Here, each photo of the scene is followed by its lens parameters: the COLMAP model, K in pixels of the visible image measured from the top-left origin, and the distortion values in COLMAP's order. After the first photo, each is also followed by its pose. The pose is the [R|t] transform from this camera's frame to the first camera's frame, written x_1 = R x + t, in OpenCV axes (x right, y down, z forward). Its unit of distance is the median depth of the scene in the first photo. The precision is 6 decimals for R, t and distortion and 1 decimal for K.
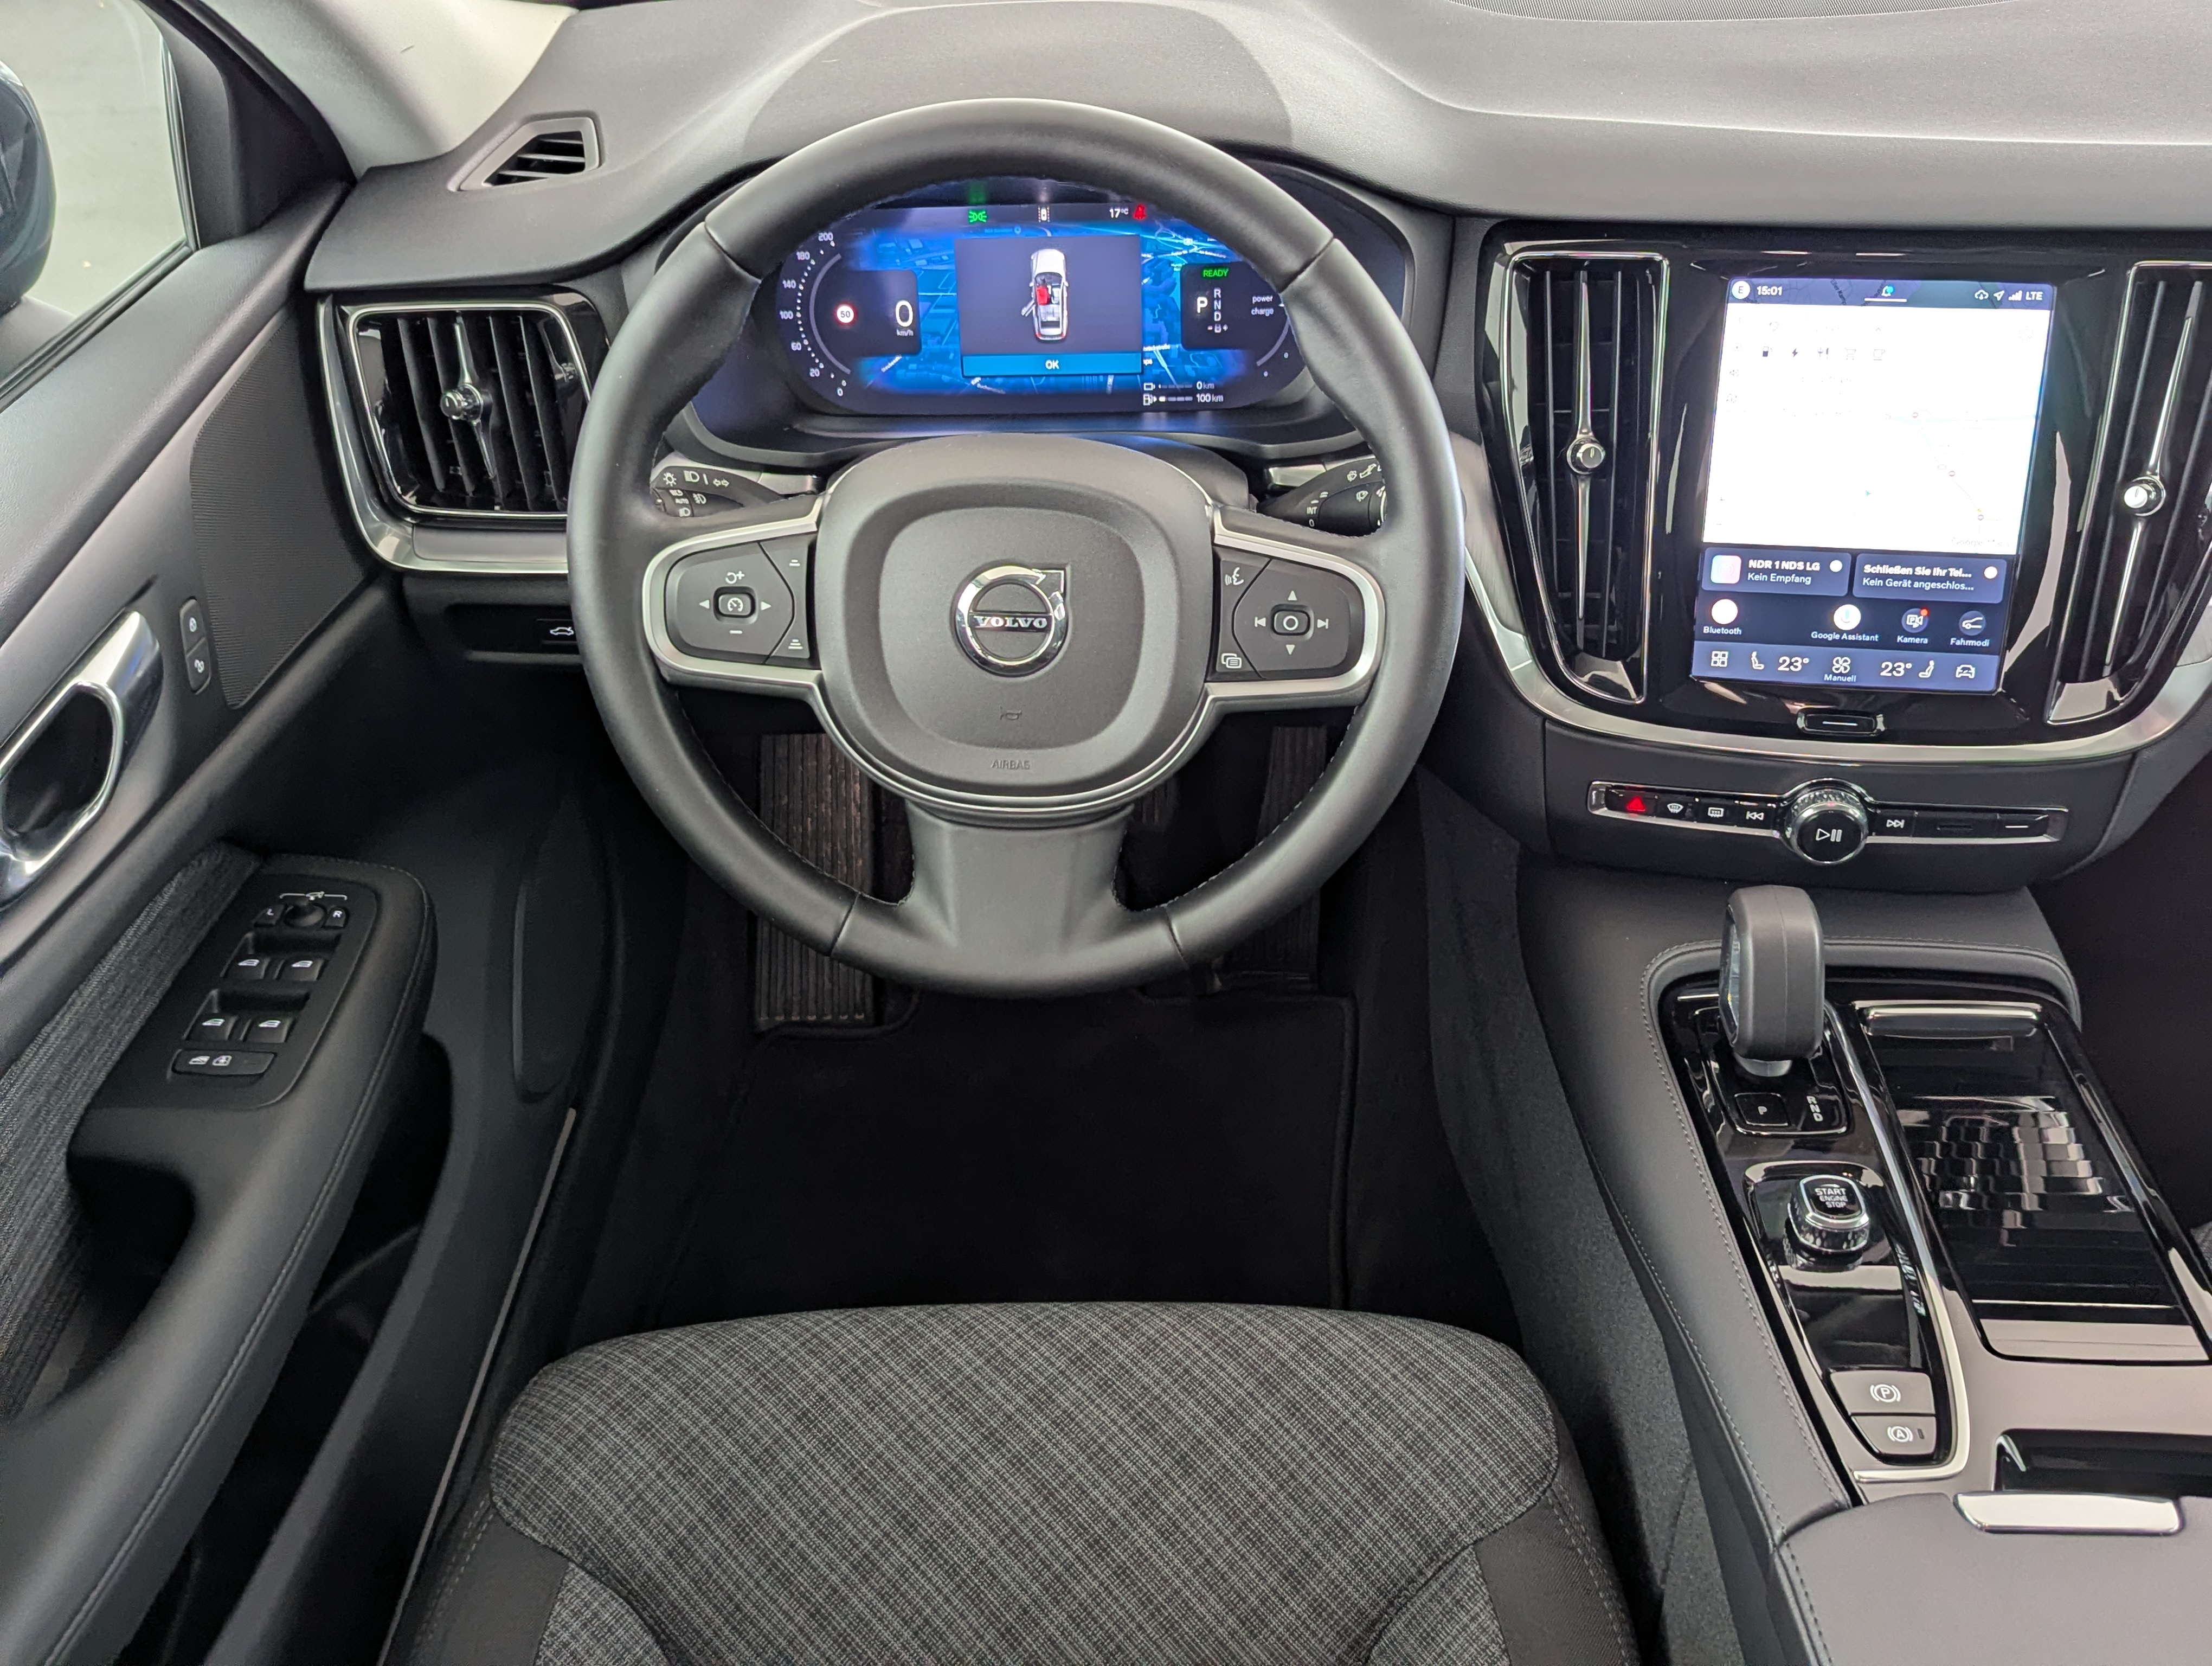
lens RADIAL K [[2055.3, 0, 1141.3], [0, 2055.3, 844.4], [0, 0, 1]] dist [0.046618, 0.000000]
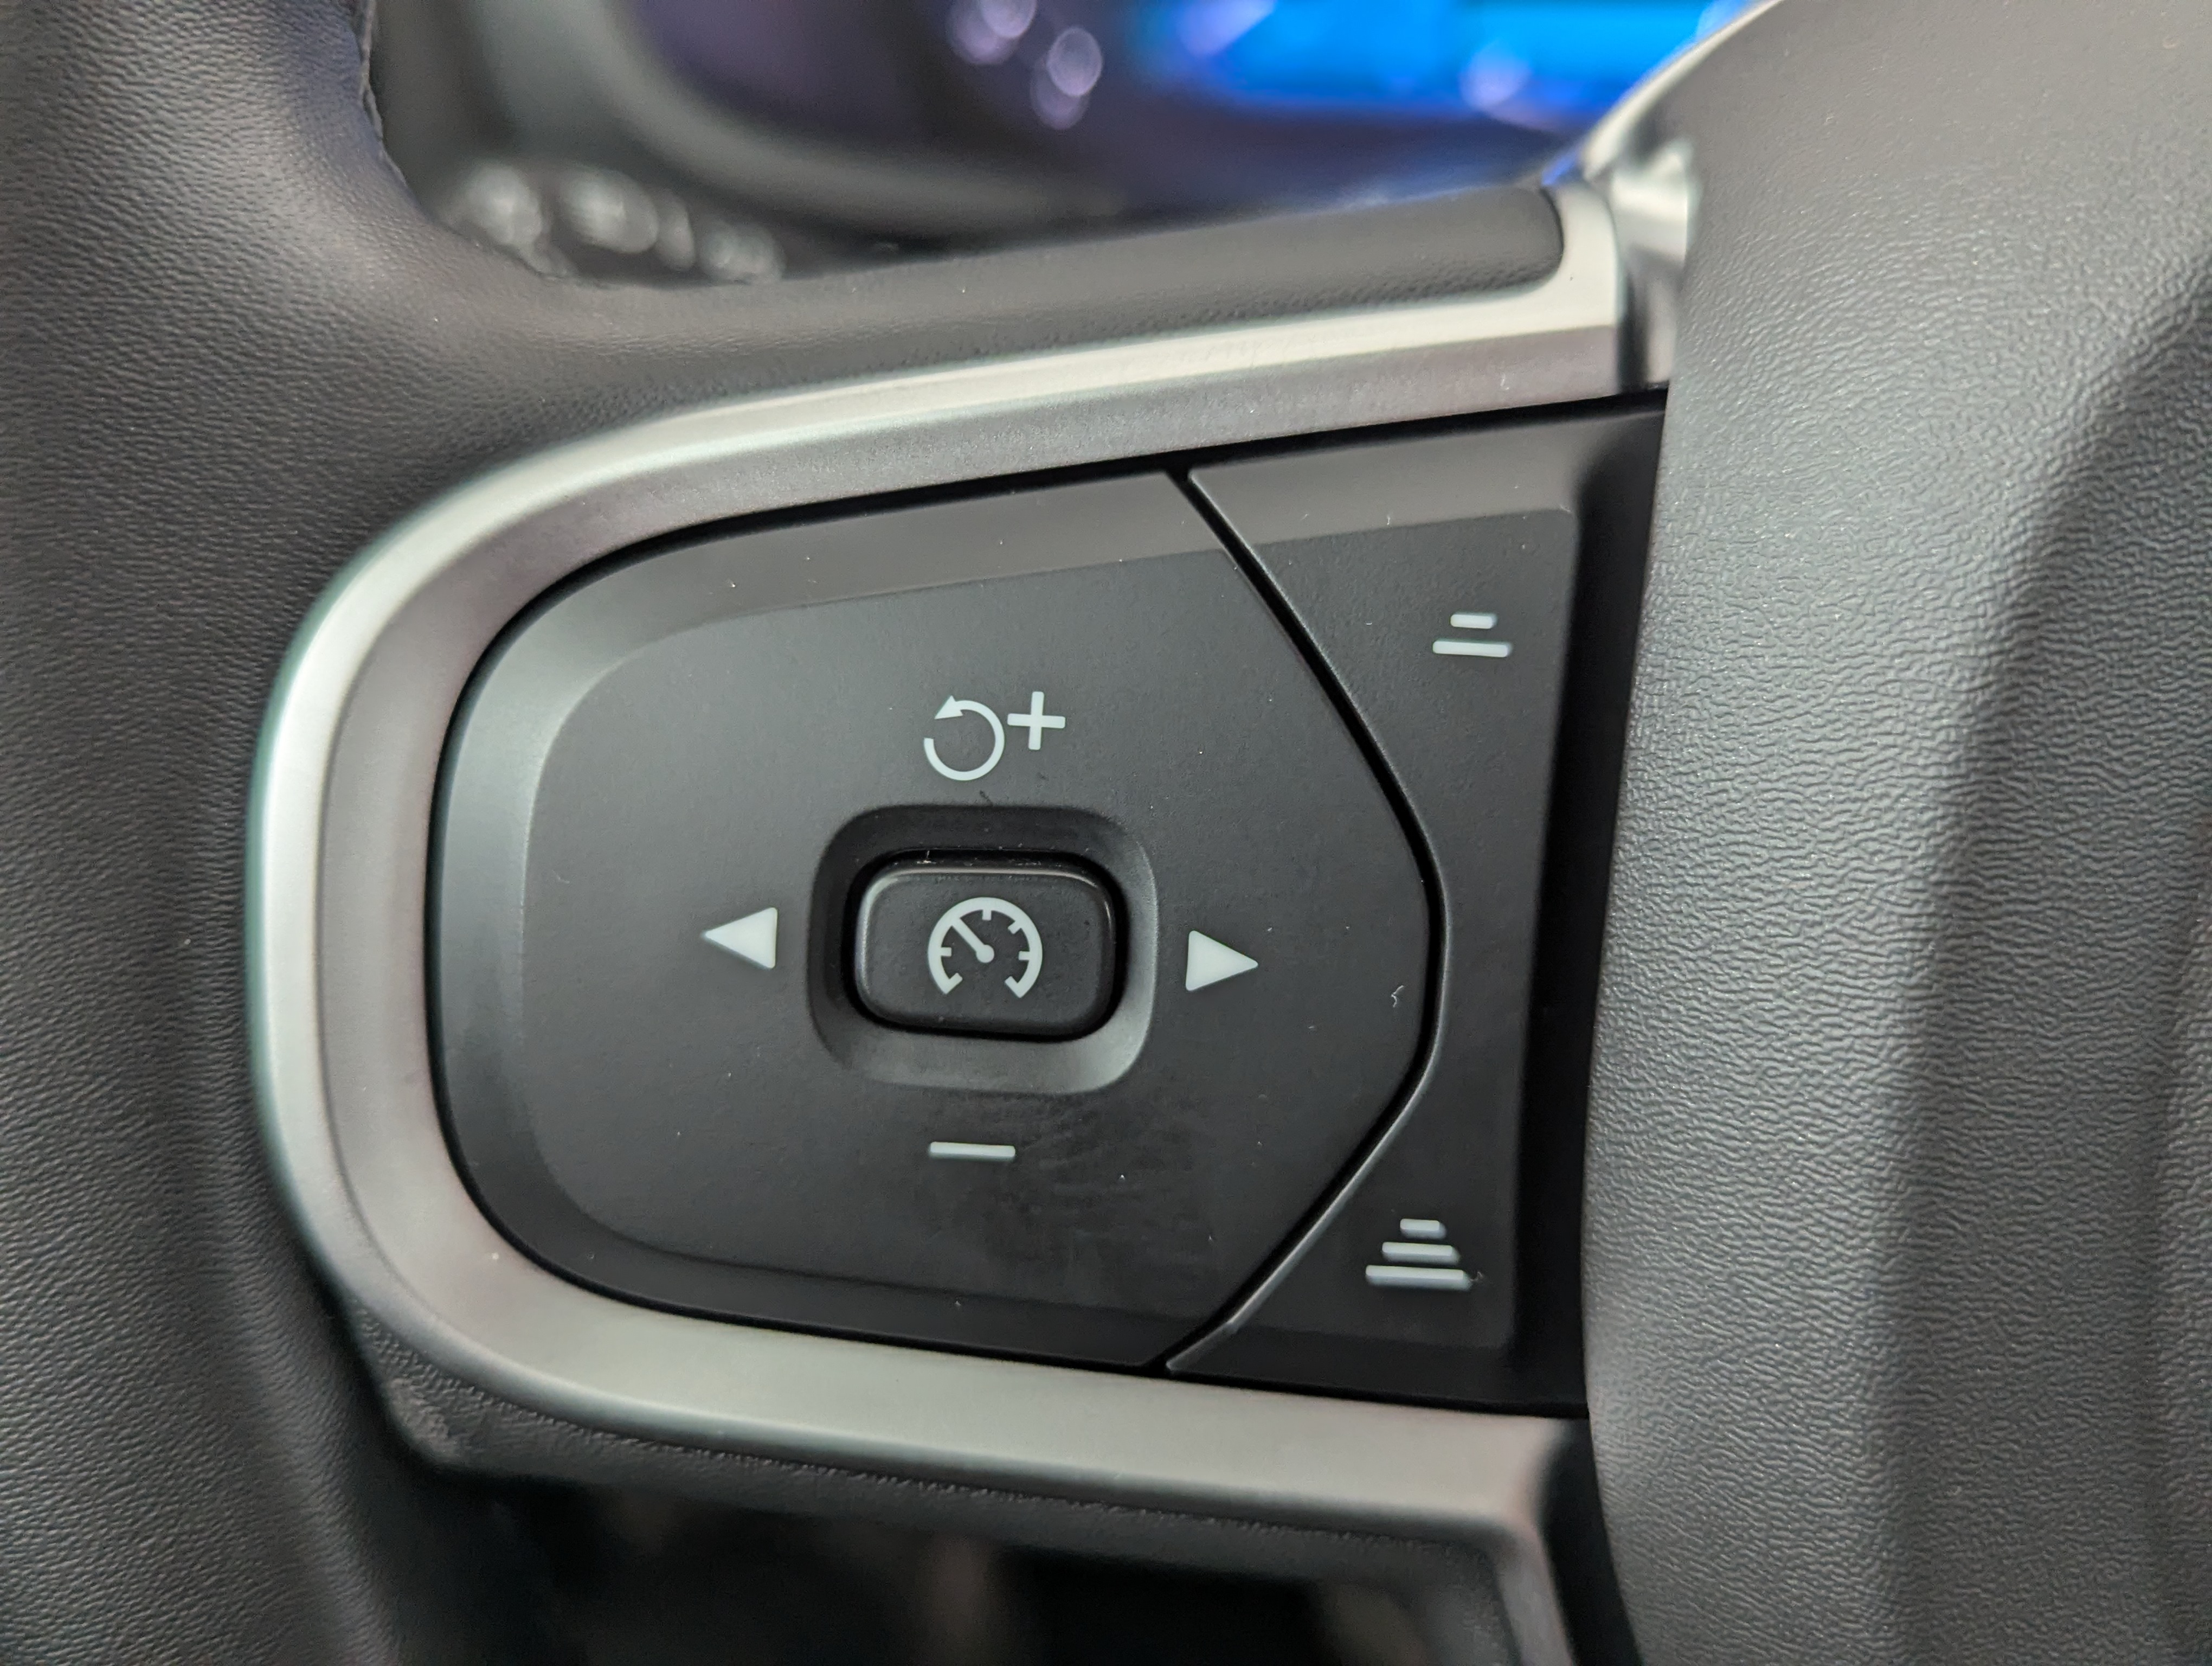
lens RADIAL K [[2055.3, 0, 1104.0], [0, 2055.3, 831.2], [0, 0, 1]] dist [0.046618, 0.000000]
pose [[0.999519, 0.029495, 0.009630, -0.171787], [-0.029202, 0.999147, -0.029205, -0.107763], [-0.010483, 0.028909, 0.999527, 0.783676]]
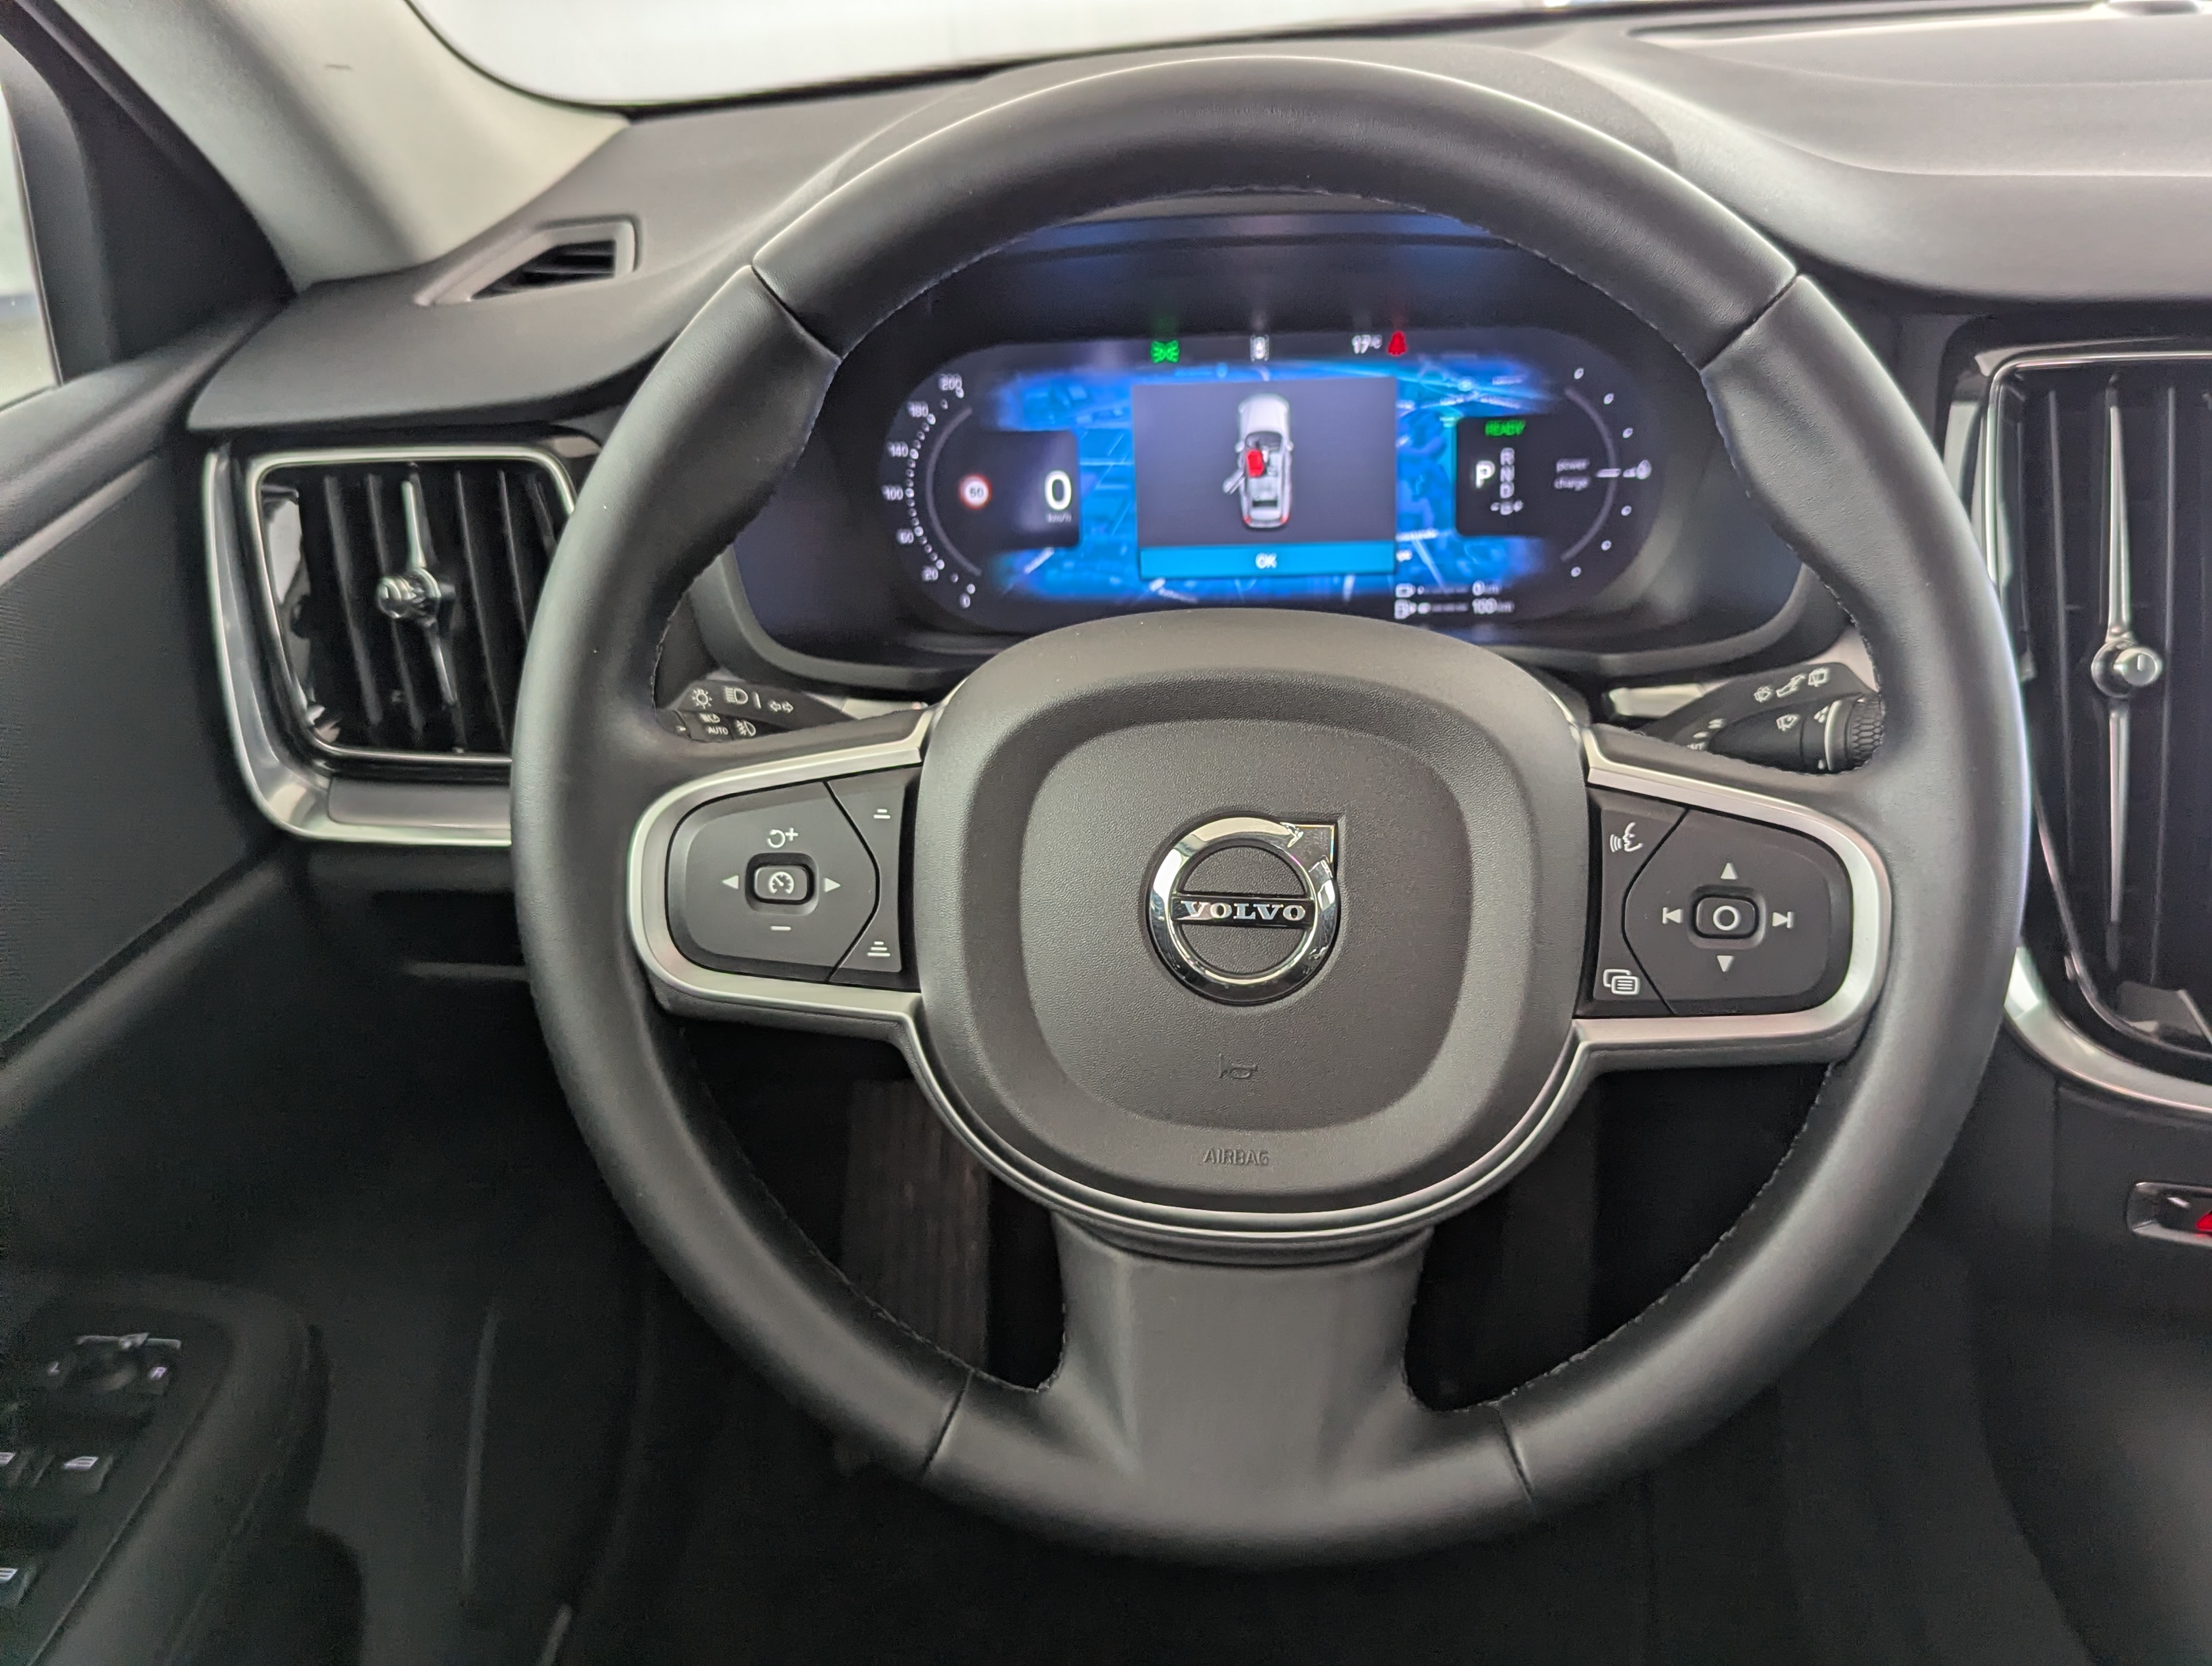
lens RADIAL K [[2055.3, 0, 1112.0], [0, 2055.3, 840.8], [0, 0, 1]] dist [0.046618, 0.000000]
pose [[0.997453, 0.003685, -0.071233, -0.052194], [-0.014985, 0.987202, -0.158769, -0.030945], [0.069737, 0.159432, 0.984743, 0.371381]]
